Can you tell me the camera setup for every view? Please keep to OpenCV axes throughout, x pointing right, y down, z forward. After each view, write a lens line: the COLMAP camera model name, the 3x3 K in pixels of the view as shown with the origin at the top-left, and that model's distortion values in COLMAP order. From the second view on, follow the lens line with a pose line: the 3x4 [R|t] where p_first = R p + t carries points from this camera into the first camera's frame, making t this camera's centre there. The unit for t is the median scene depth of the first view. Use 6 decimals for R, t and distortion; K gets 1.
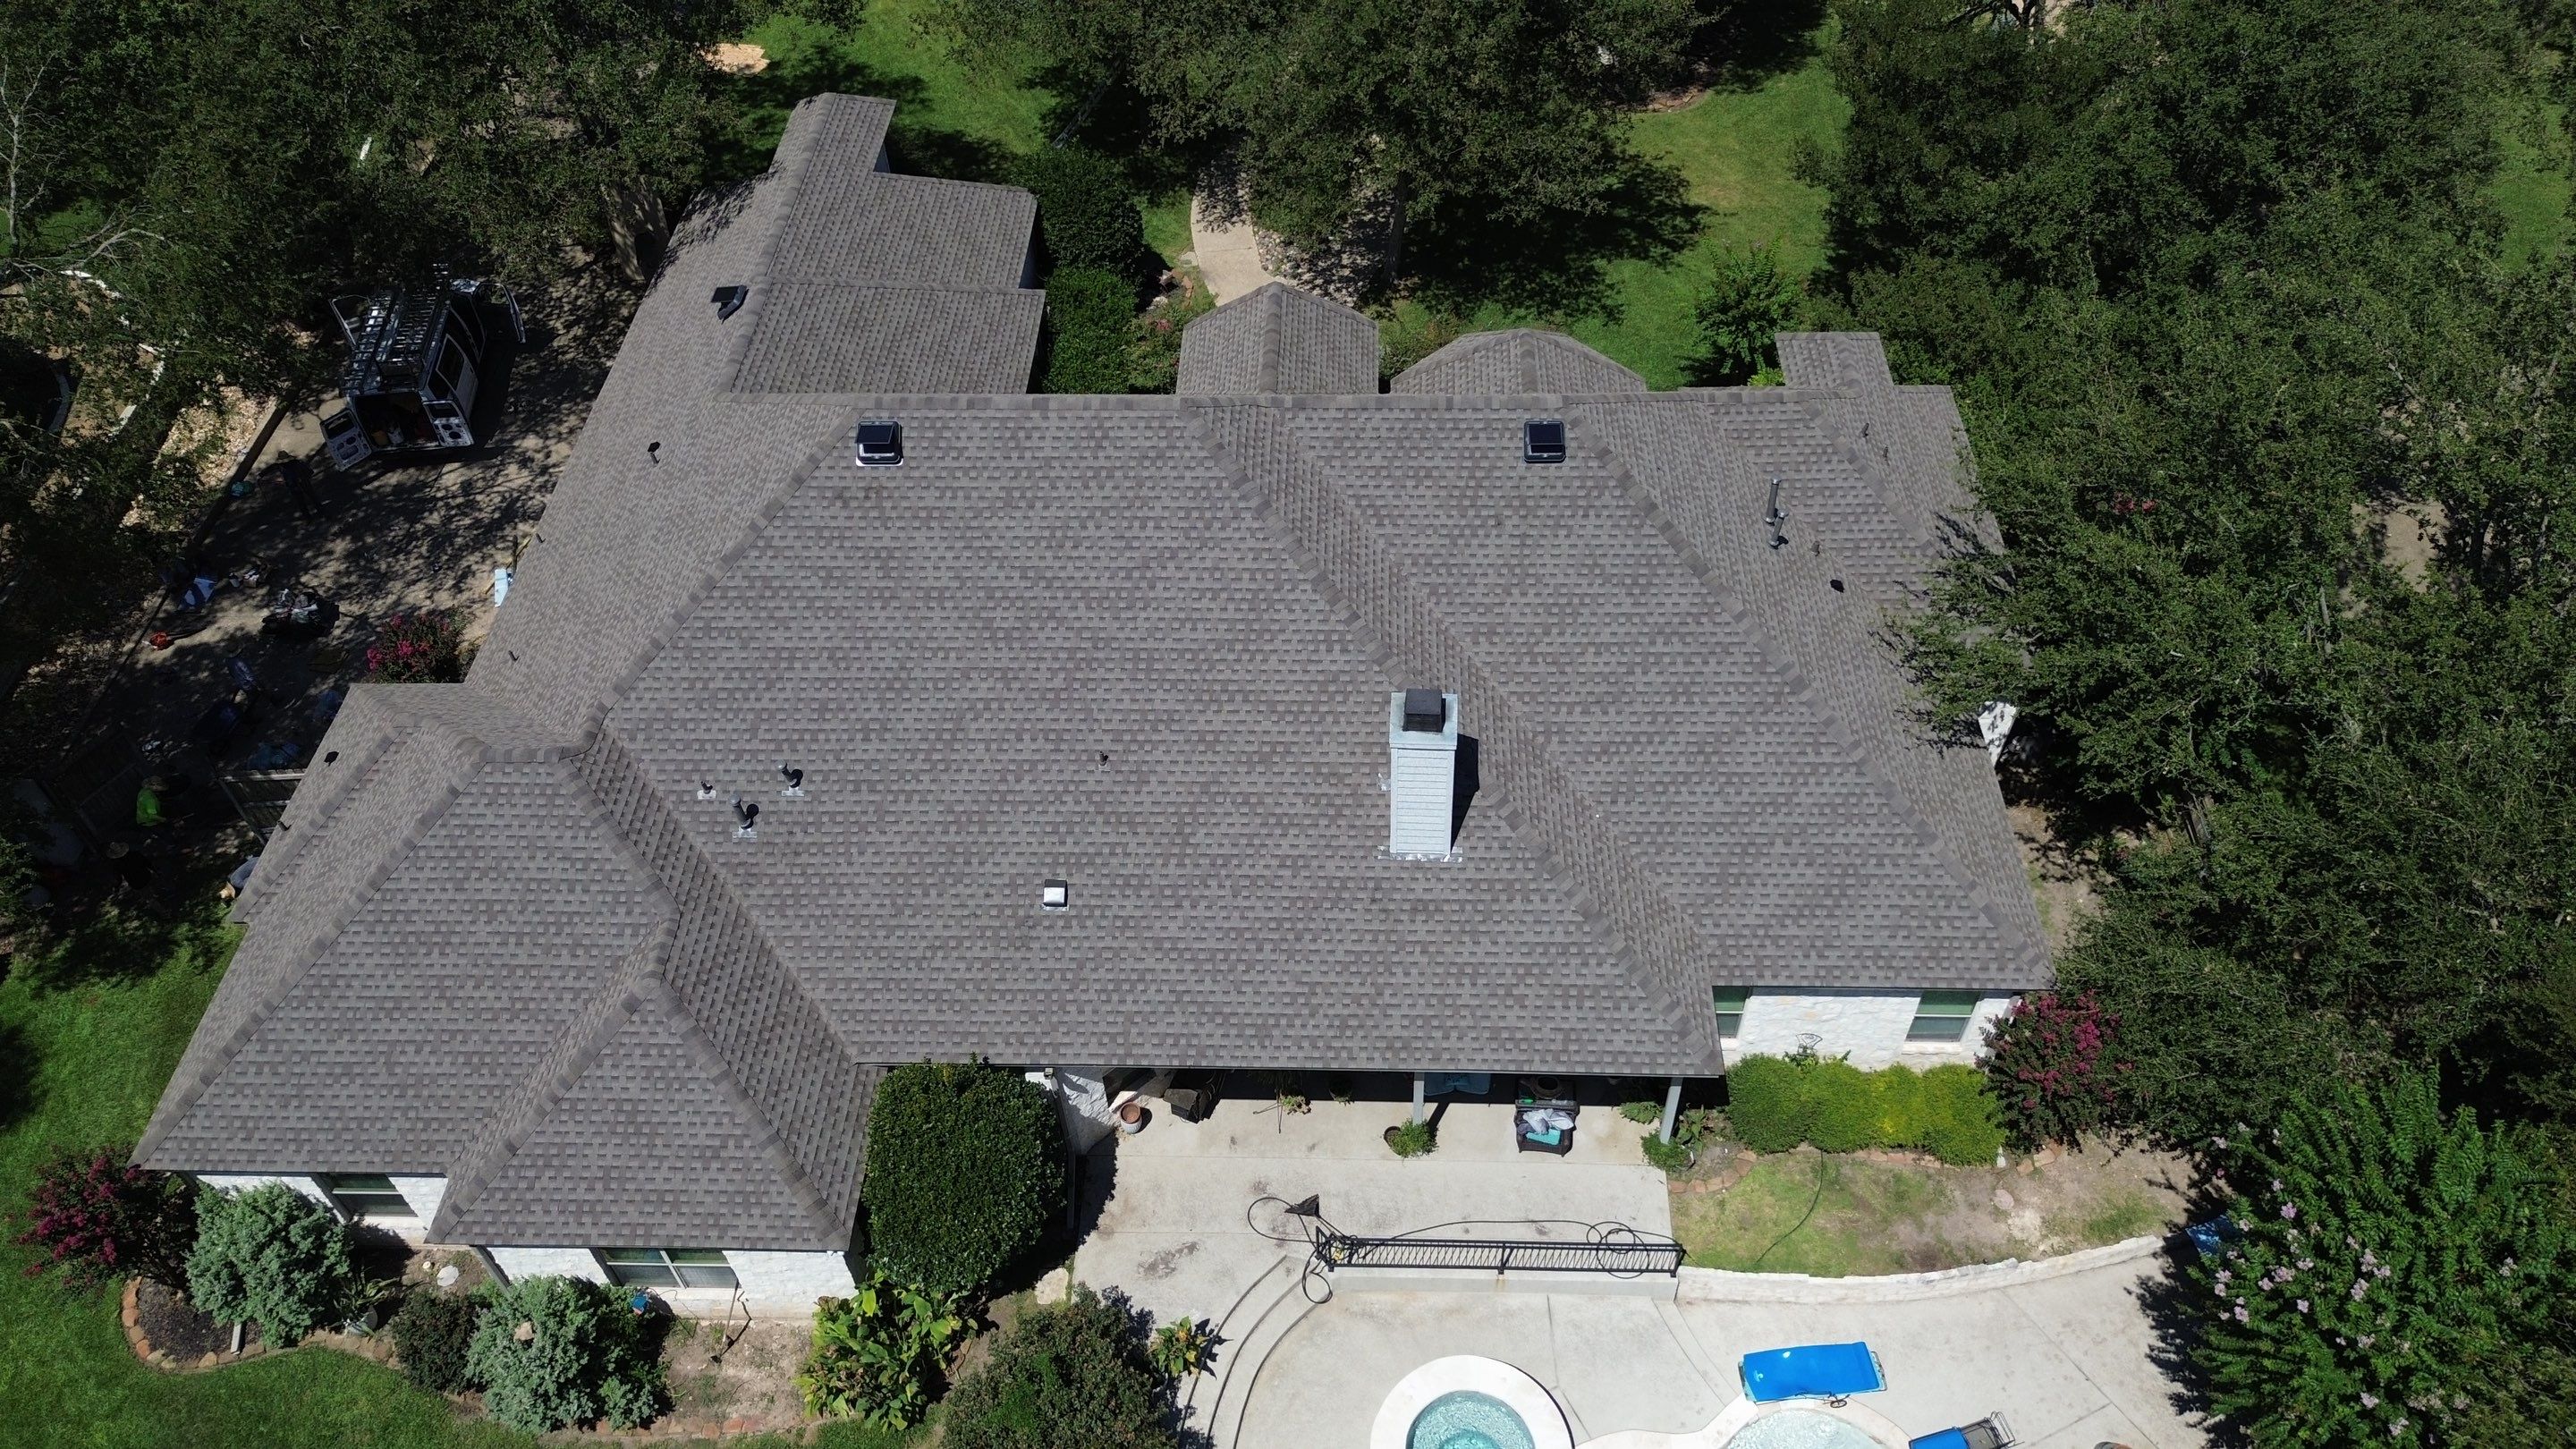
lens RADIAL K [[1853.9, 0, 1337.7], [0, 1853.9, 726.3], [0, 0, 1]] dist [0.067267, -0.058623]
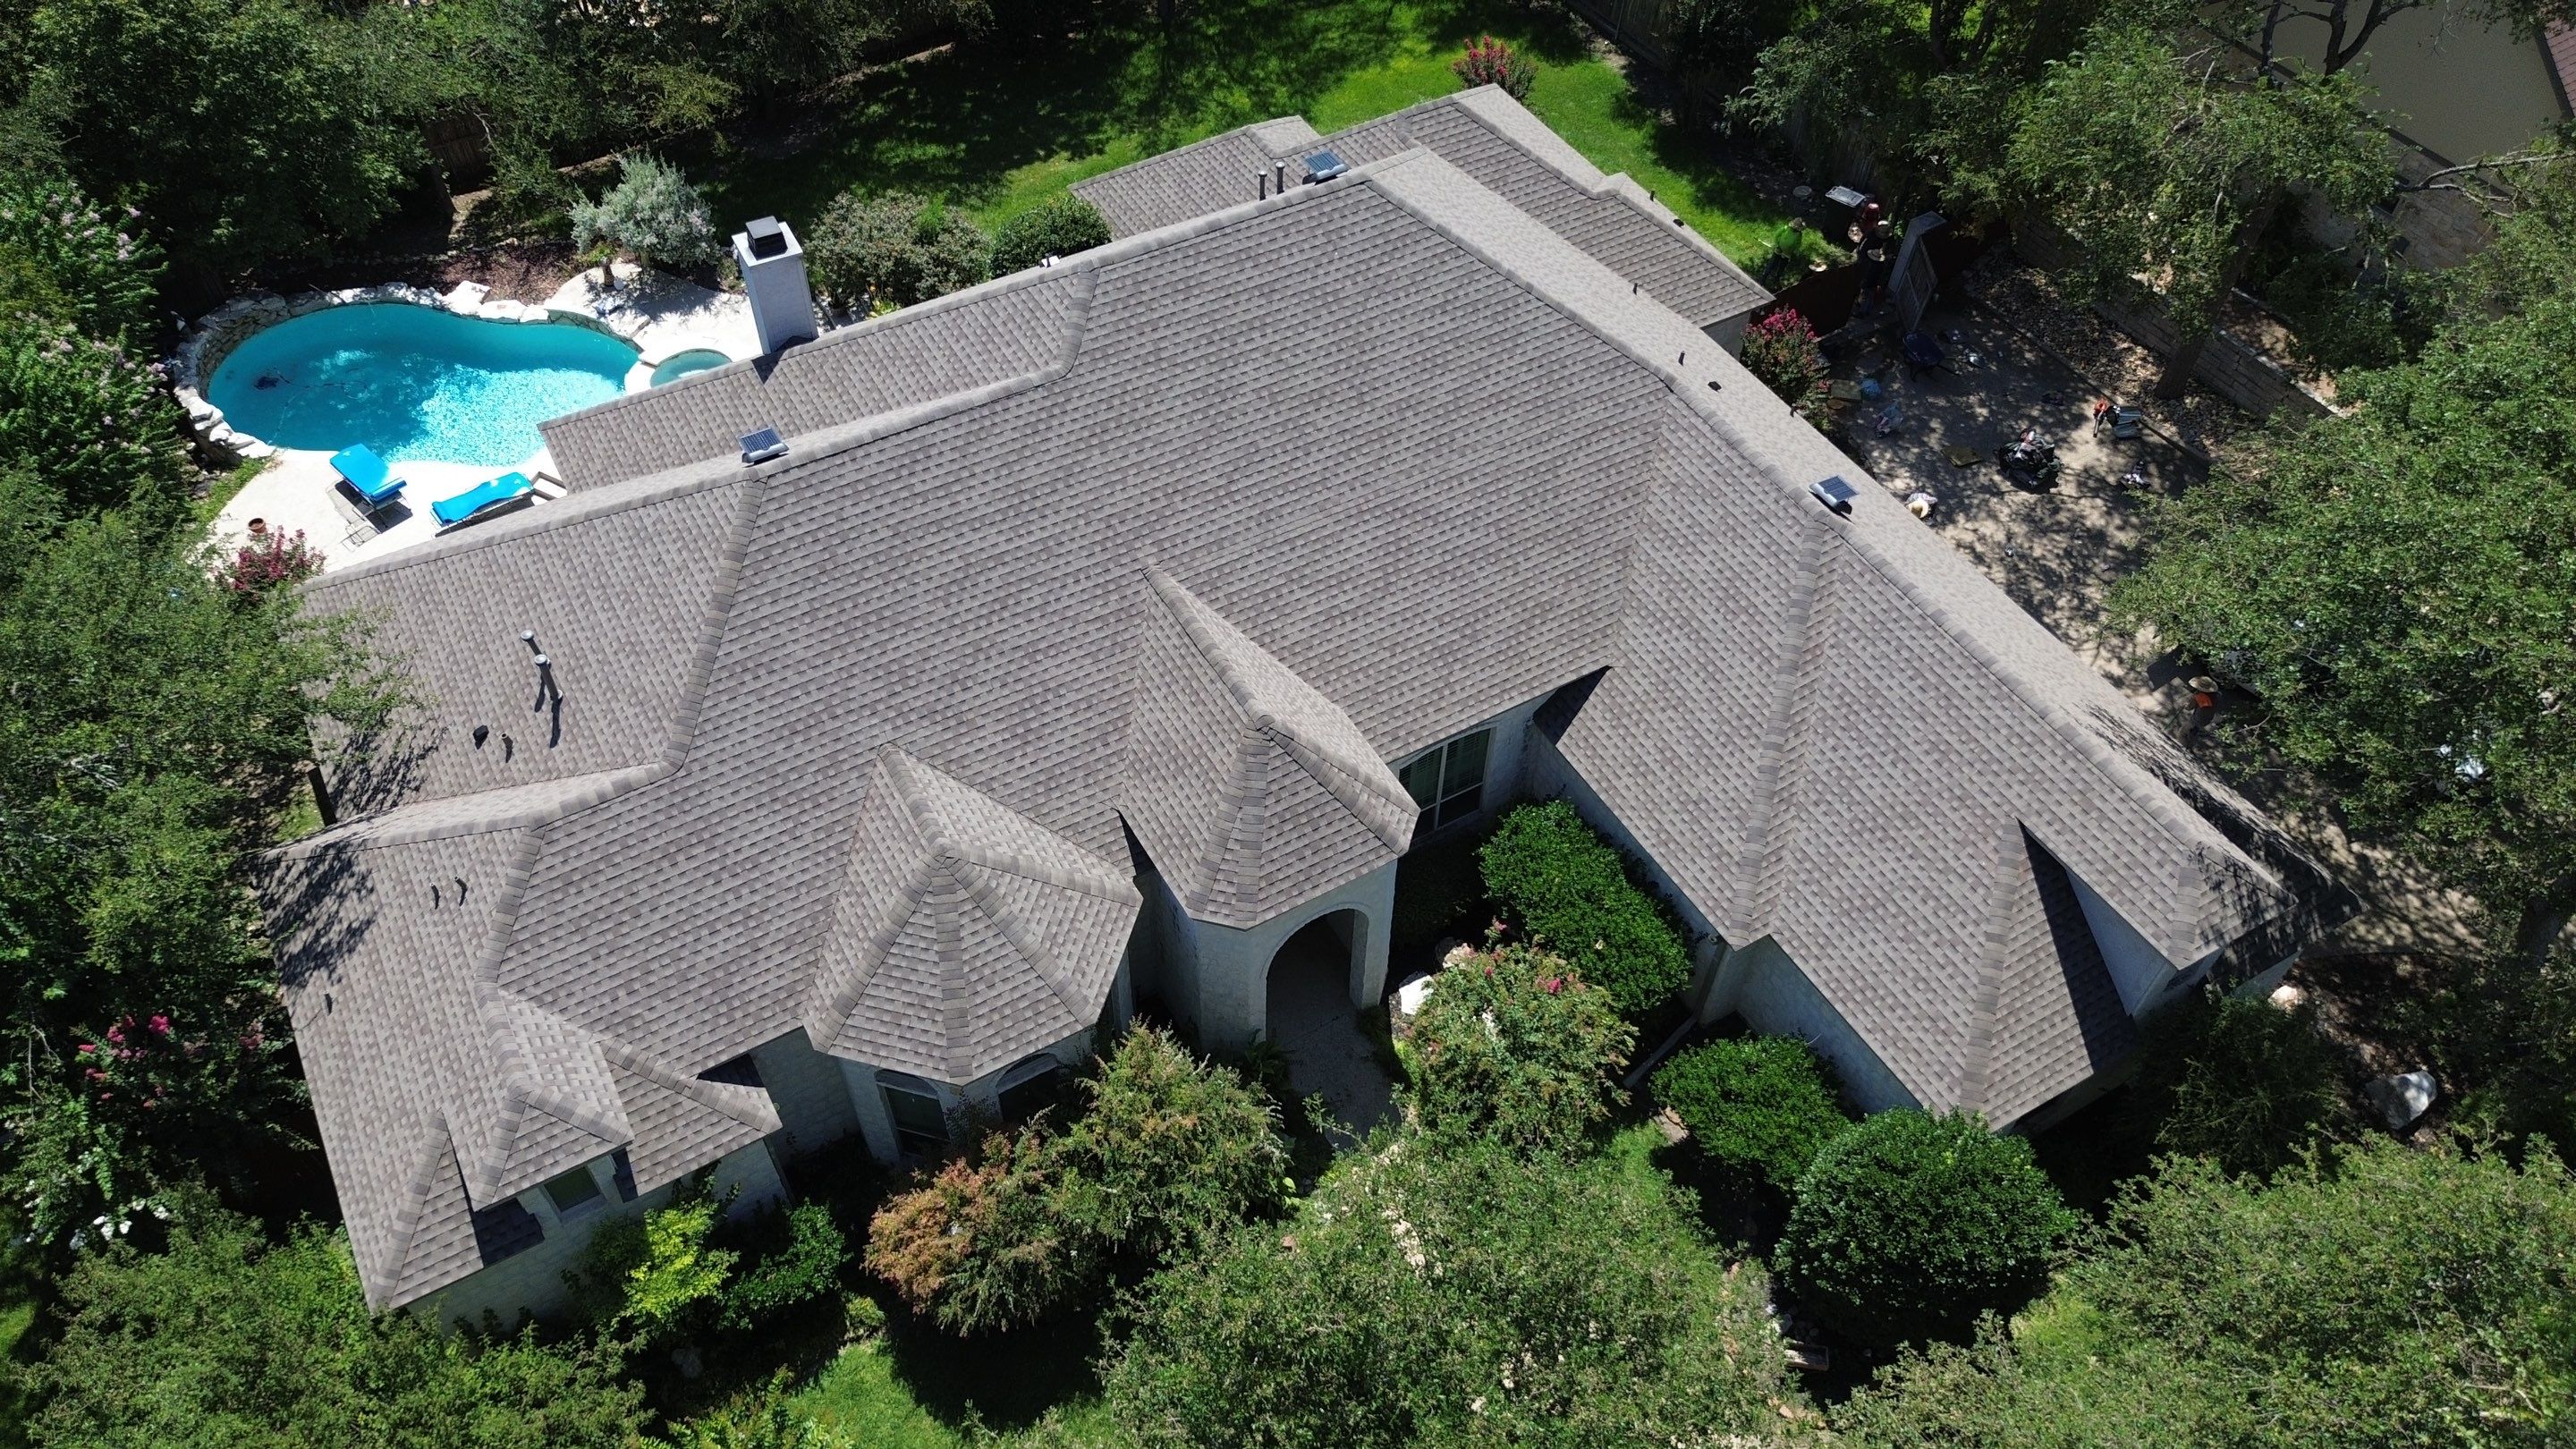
lens RADIAL K [[1873.9, 0, 1247.7], [0, 1873.9, 725.7], [0, 0, 1]] dist [0.041658, -0.003795]
pose [[-0.865703, 0.390767, -0.312826, 0.252986], [-0.357559, -0.045400, 0.932786, -1.144552], [0.350300, 0.919369, 0.179025, 1.057641]]
